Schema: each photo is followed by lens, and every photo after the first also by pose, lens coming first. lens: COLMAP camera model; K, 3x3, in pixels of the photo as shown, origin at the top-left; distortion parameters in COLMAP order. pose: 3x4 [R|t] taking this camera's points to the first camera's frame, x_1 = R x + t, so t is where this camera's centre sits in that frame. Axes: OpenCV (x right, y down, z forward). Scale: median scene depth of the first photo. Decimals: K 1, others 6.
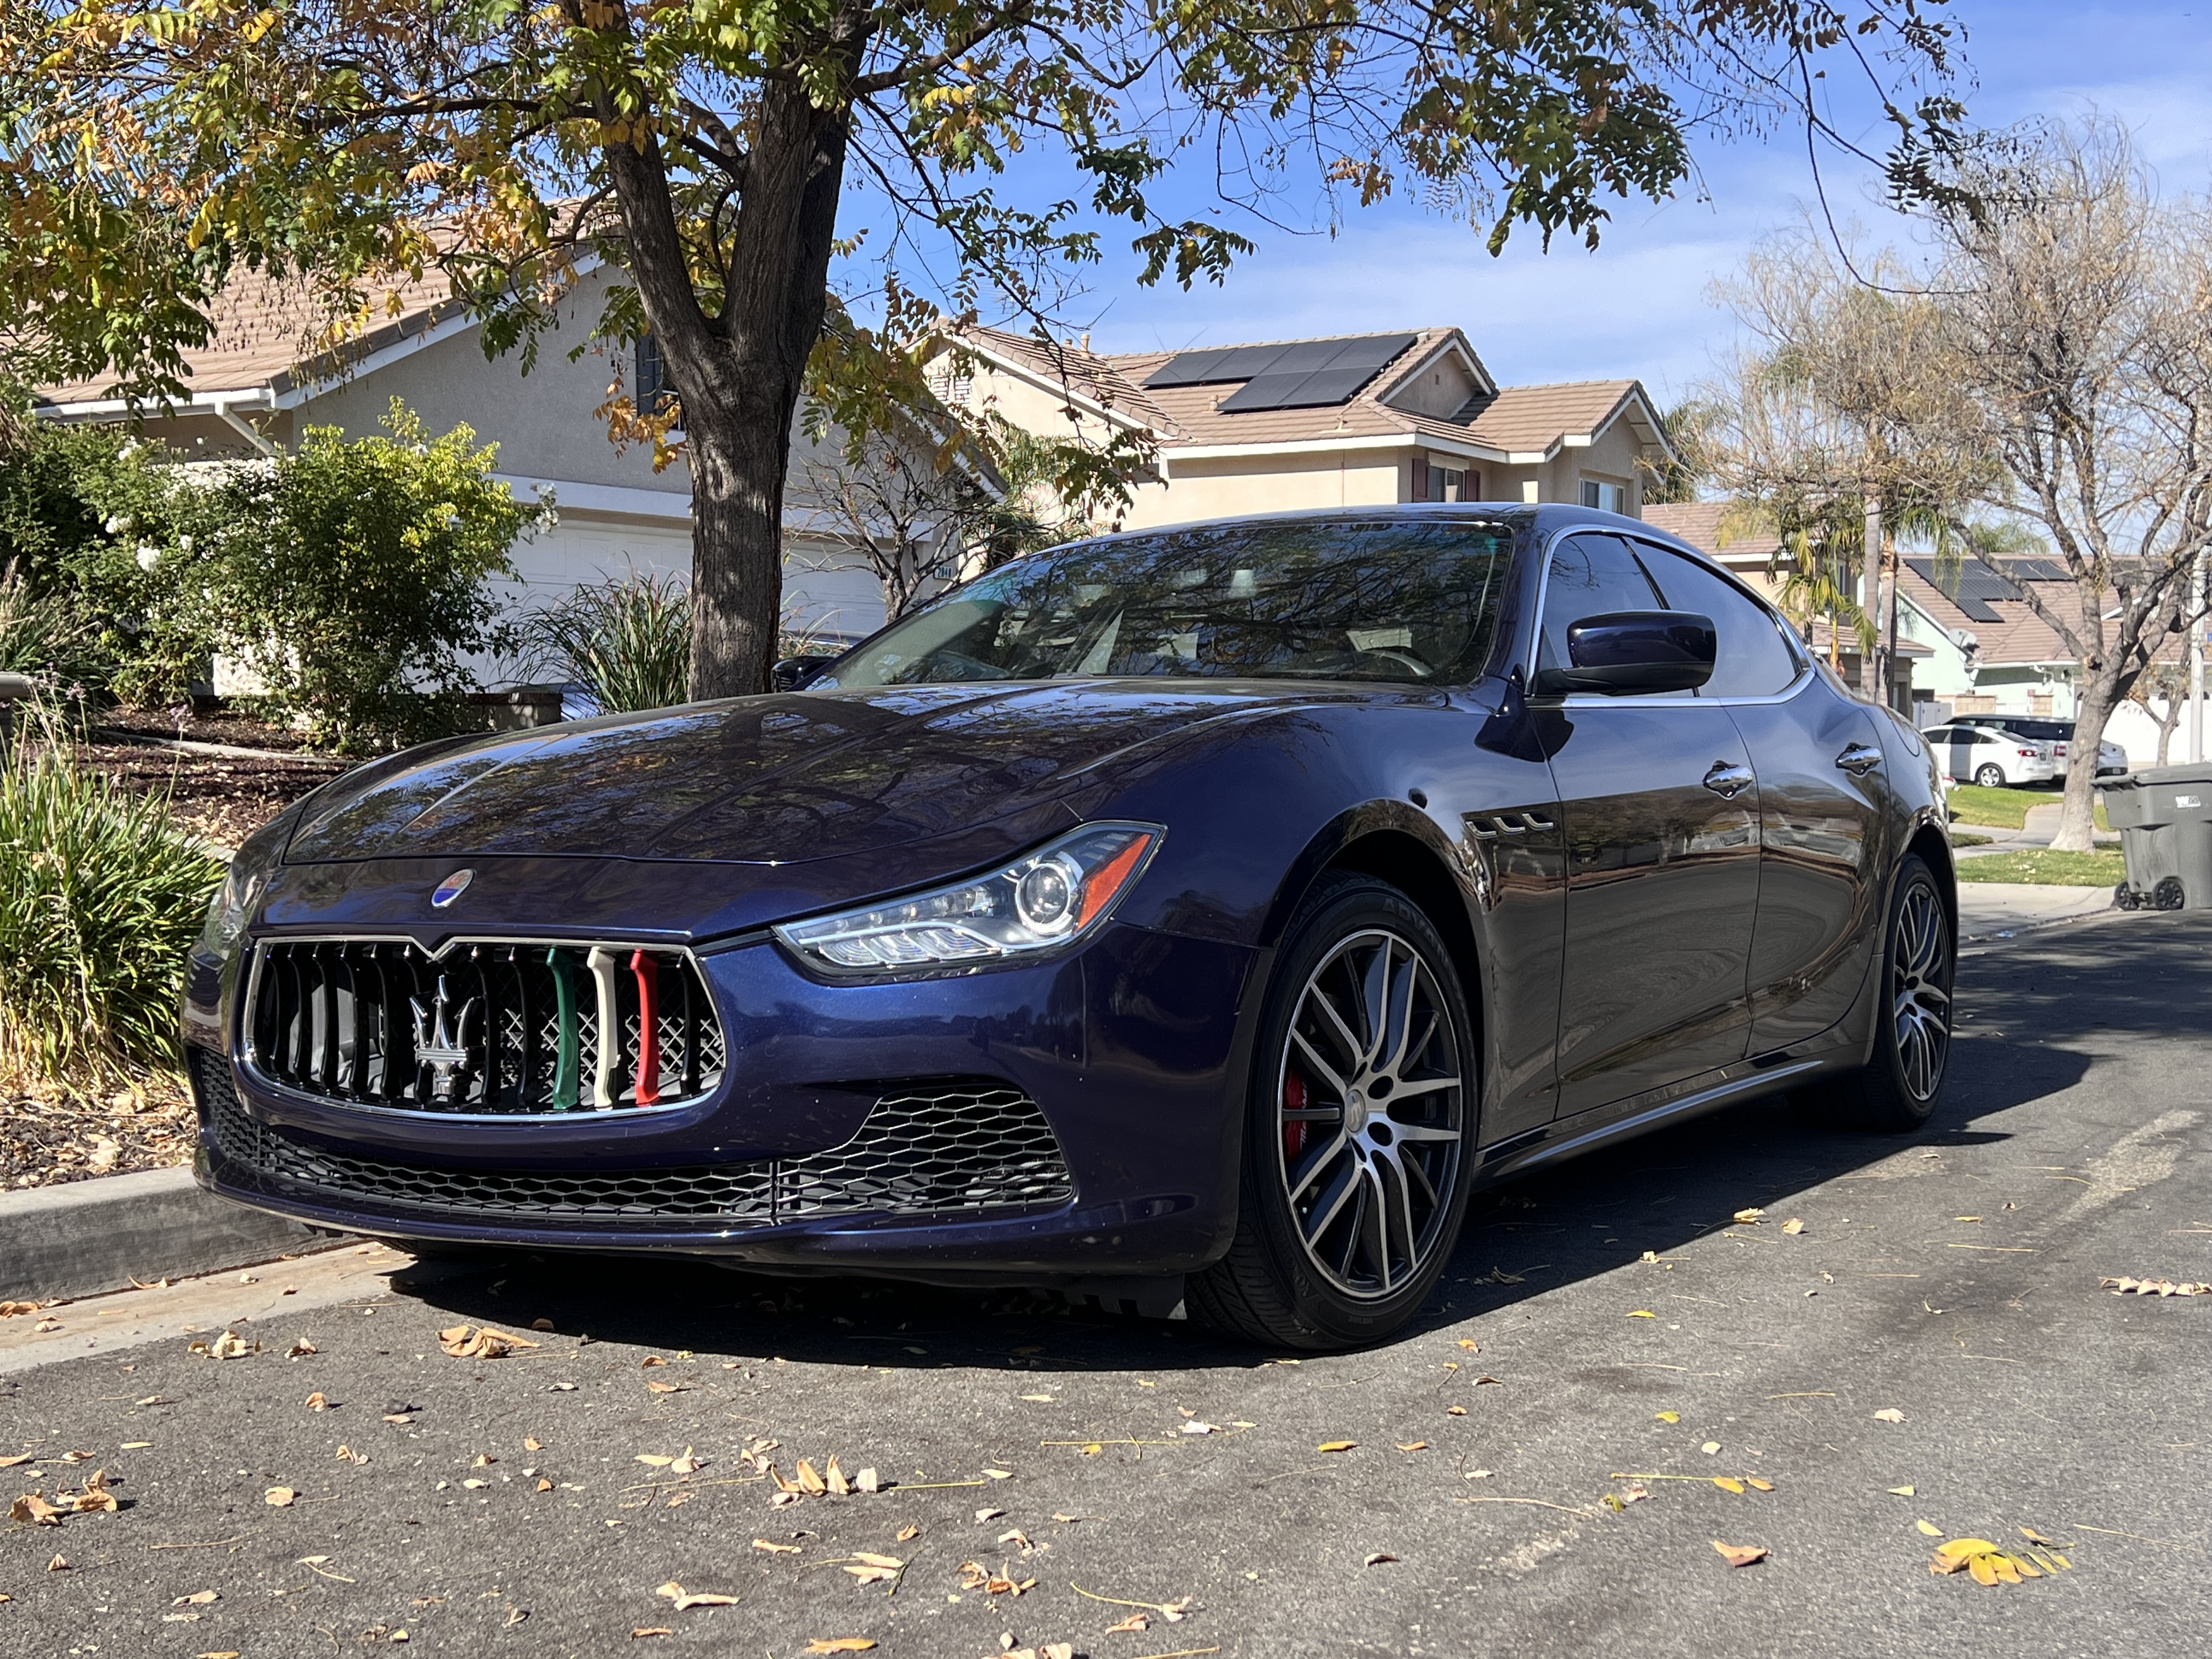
lens RADIAL K [[2532.4, 0, 1025.0], [0, 2532.4, 755.5], [0, 0, 1]] dist [0.115636, -0.023093]
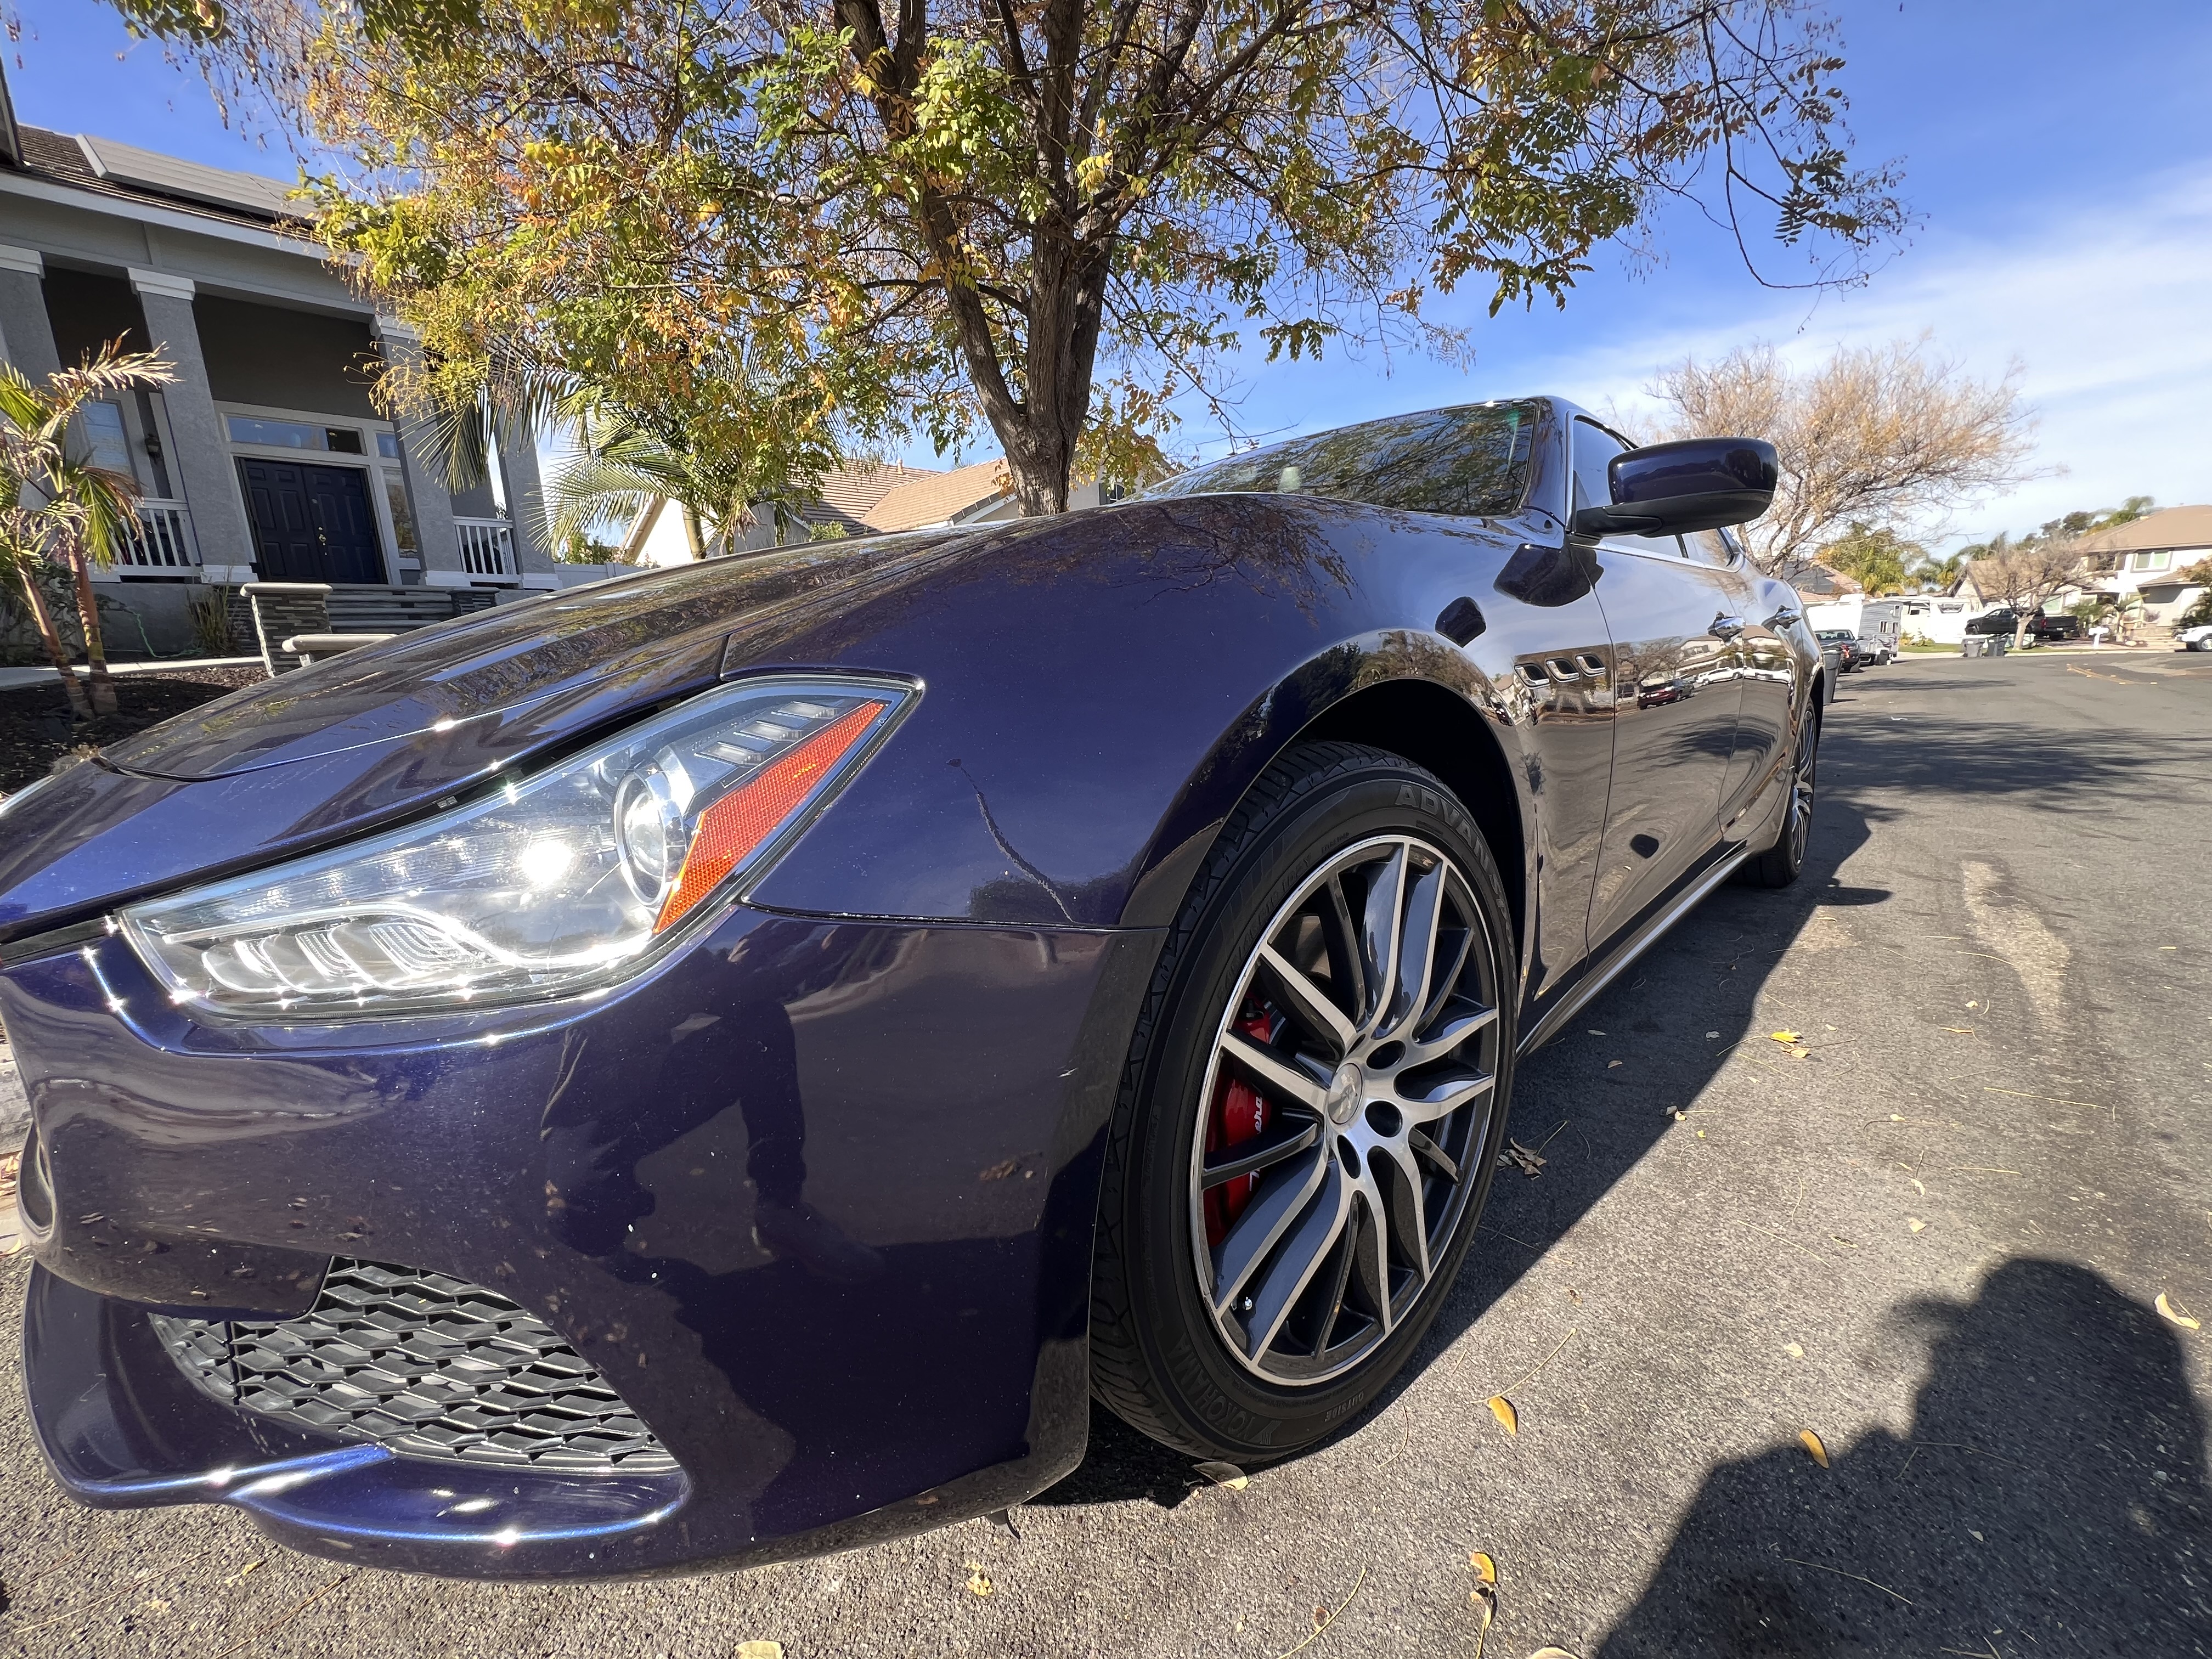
lens RADIAL K [[892.5, 0, 1106.0], [0, 892.5, 829.5], [0, 0, 1]] dist [-0.001180, -0.000165]
pose [[0.982309, -0.001871, -0.187257, 0.107085], [0.035631, 0.983550, 0.177085, 0.023004], [0.183845, -0.180624, 0.966217, 0.738472]]
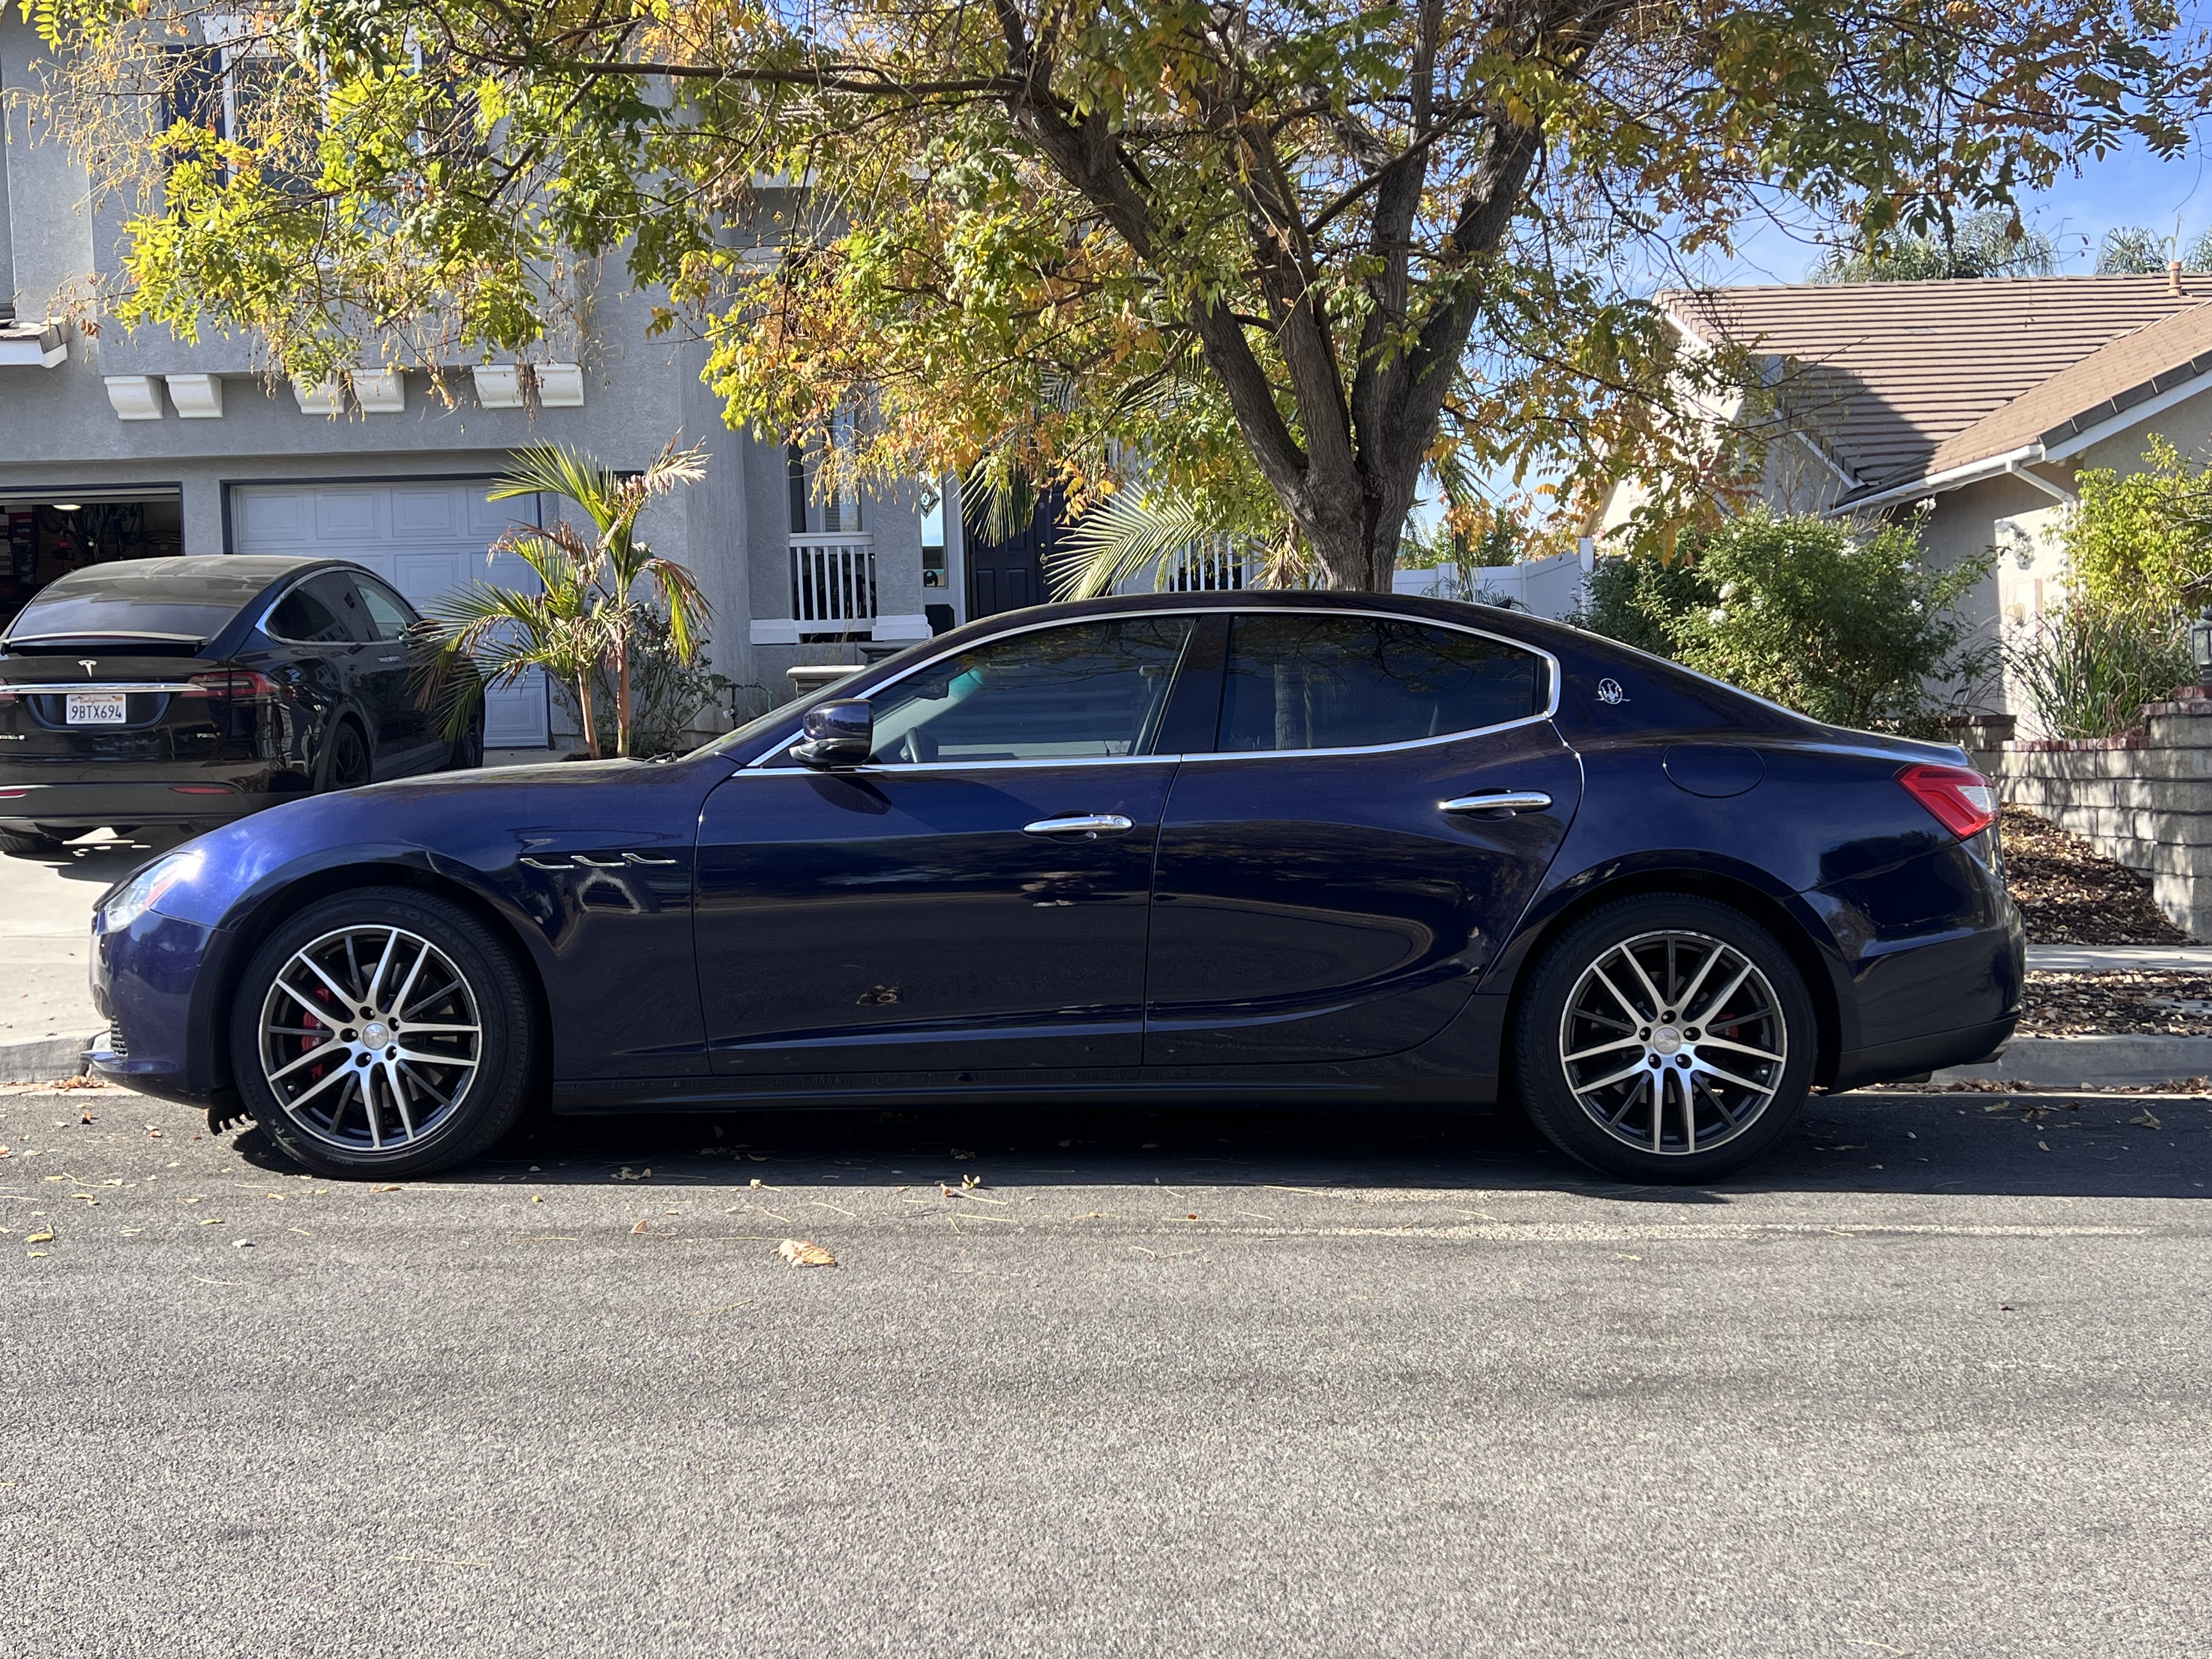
lens RADIAL K [[2206.4, 0, 1106.0], [0, 2206.4, 829.5], [0, 0, 1]] dist [-0.004305, -0.013791]
pose [[0.568675, 0.007470, -0.822528, 1.489841], [0.019027, 0.999572, 0.022233, -0.013712], [0.822342, -0.028294, 0.568290, 0.567525]]
